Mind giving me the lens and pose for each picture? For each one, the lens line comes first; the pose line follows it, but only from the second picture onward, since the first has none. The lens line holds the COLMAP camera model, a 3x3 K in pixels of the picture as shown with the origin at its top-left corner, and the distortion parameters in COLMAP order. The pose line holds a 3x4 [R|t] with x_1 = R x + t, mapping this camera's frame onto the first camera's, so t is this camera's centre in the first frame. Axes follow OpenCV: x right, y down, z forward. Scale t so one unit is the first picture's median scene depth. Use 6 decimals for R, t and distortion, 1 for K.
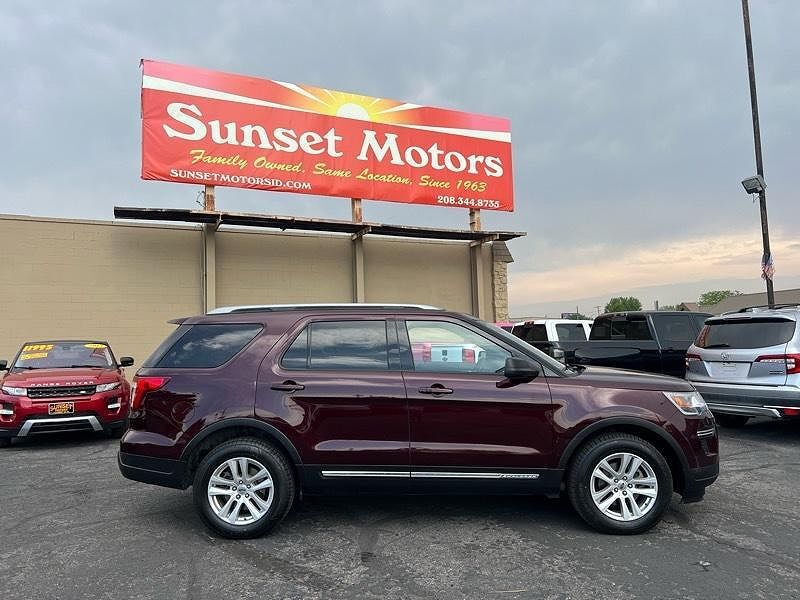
lens RADIAL K [[600.9, 0, 406.2], [0, 600.9, 302.0], [0, 0, 1]] dist [0.040591, -0.055102]
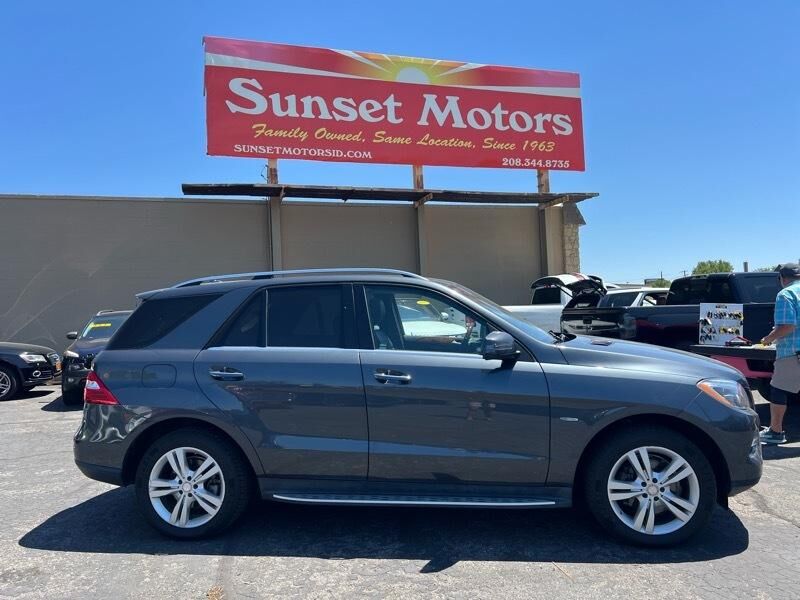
lens RADIAL K [[600.9, 0, 399.8], [0, 600.9, 297.3], [0, 0, 1]] dist [0.040591, -0.055102]
pose [[0.990873, -0.018576, -0.133511, 0.015859], [0.024094, 0.998916, 0.039834, 0.003193], [0.132627, -0.042688, 0.990246, 0.017111]]
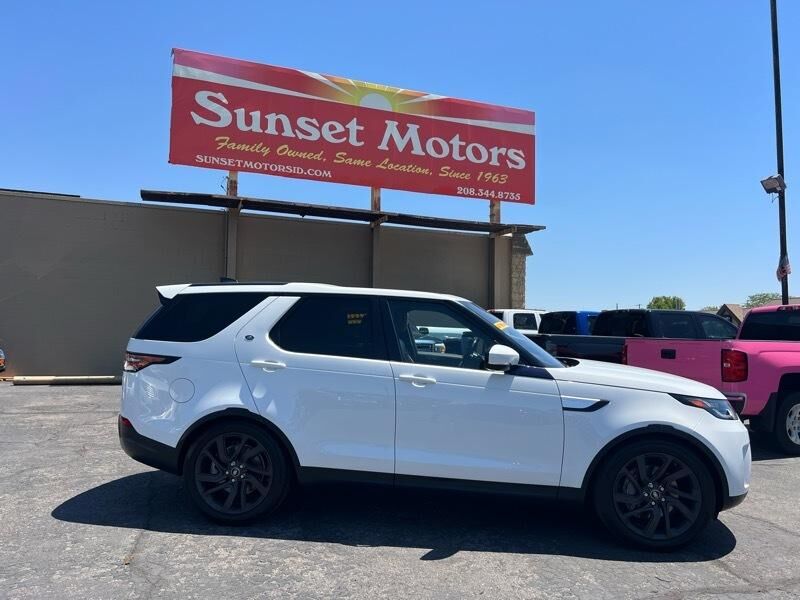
lens RADIAL K [[600.9, 0, 400.9], [0, 600.9, 302.7], [0, 0, 1]] dist [0.040591, -0.055102]
pose [[0.996687, 0.039526, -0.071076, 0.041649], [-0.038234, 0.999079, 0.019454, 0.001086], [0.071780, -0.016672, 0.997281, -0.015694]]
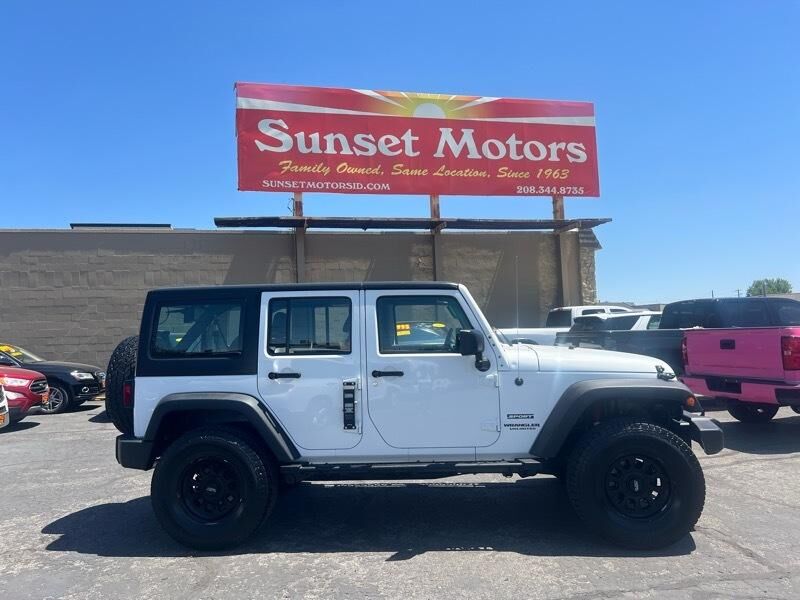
lens RADIAL K [[600.9, 0, 394.6], [0, 600.9, 308.8], [0, 0, 1]] dist [0.040591, -0.055102]
pose [[0.976652, -0.023961, -0.213489, 0.069982], [0.029459, 0.999310, 0.022608, -0.002351], [0.212800, -0.028369, 0.976684, -0.031490]]
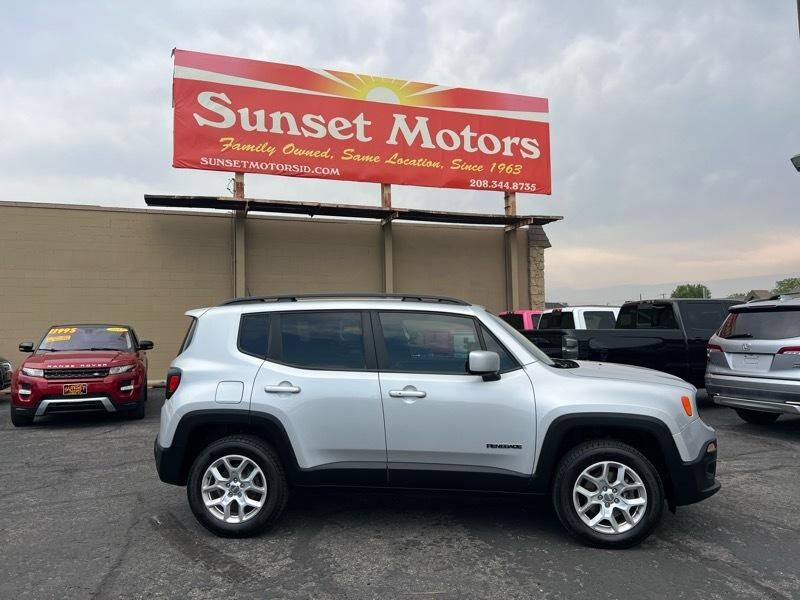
lens RADIAL K [[600.9, 0, 403.2], [0, 600.9, 302.3], [0, 0, 1]] dist [0.040591, -0.055102]
pose [[0.994801, 0.004832, -0.101725, 0.049761], [-0.002550, 0.999743, 0.022543, 0.000829], [0.101808, -0.022166, 0.994557, 0.014996]]
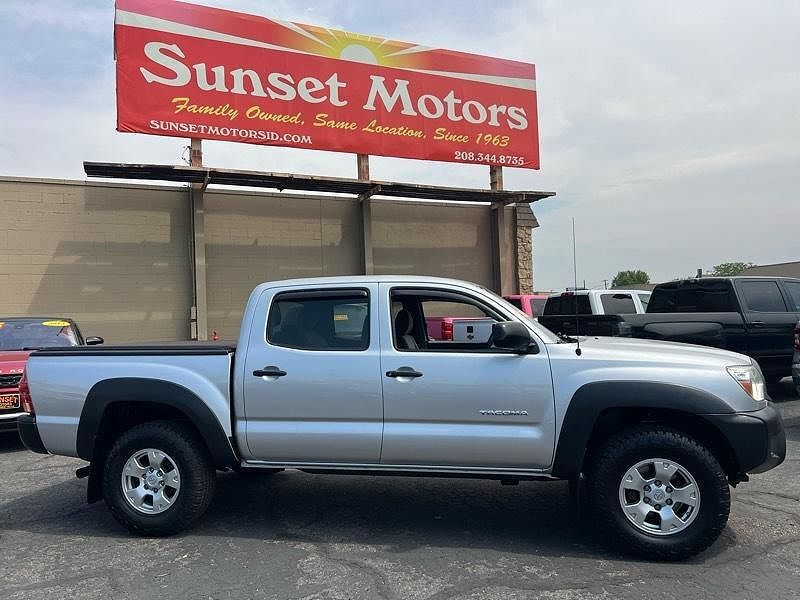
lens RADIAL K [[600.9, 0, 394.3], [0, 600.9, 306.4], [0, 0, 1]] dist [0.040591, -0.055102]
pose [[0.999713, -0.006533, -0.023037, -0.019197], [0.007629, 0.998828, 0.047789, 0.008414], [0.022698, -0.047951, 0.998592, 0.116660]]
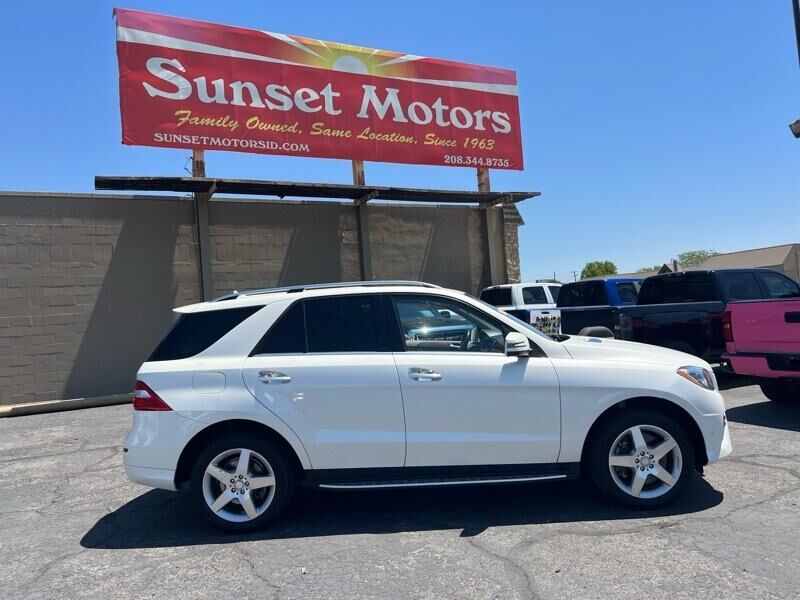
lens RADIAL K [[600.9, 0, 399.6], [0, 600.9, 302.8], [0, 0, 1]] dist [0.040591, -0.055102]
pose [[0.998652, -0.041232, 0.031540, -0.060755], [0.039717, 0.998094, 0.047236, 0.003223], [-0.033427, -0.045920, 0.998386, 0.076200]]
